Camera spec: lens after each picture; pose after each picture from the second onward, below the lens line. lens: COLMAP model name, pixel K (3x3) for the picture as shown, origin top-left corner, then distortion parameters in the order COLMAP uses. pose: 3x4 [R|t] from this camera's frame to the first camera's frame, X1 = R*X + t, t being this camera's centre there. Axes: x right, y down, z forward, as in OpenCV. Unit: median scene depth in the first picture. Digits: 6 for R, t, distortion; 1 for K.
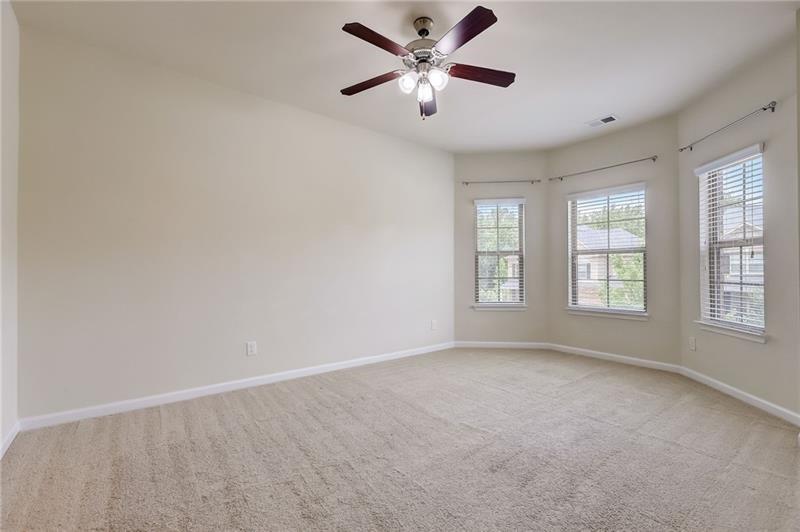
lens RADIAL K [[356.5, 0, 402.4], [0, 356.5, 268.1], [0, 0, 1]] dist [0.000685, 0.000870]
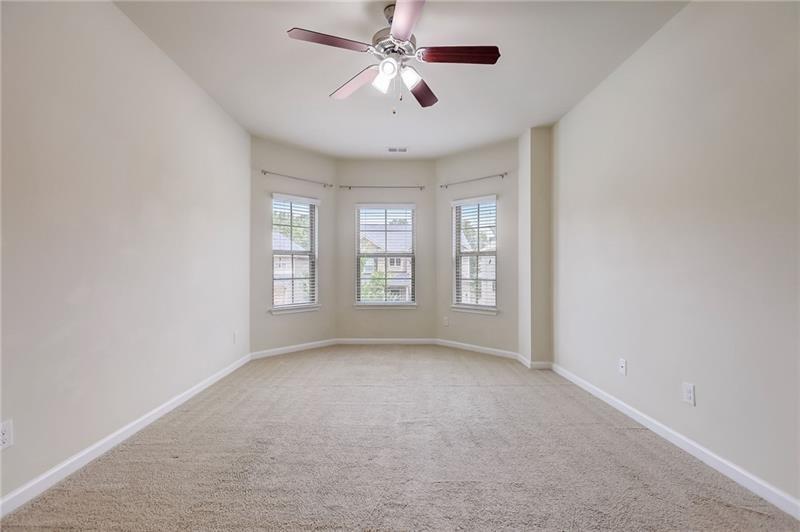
lens RADIAL K [[356.5, 0, 402.4], [0, 356.5, 268.1], [0, 0, 1]] dist [0.000685, 0.000870]
pose [[0.599713, 0.006712, 0.800187, -0.348957], [-0.008810, 0.999960, -0.001785, -0.001342], [-0.800167, -0.005980, 0.599748, 0.209741]]
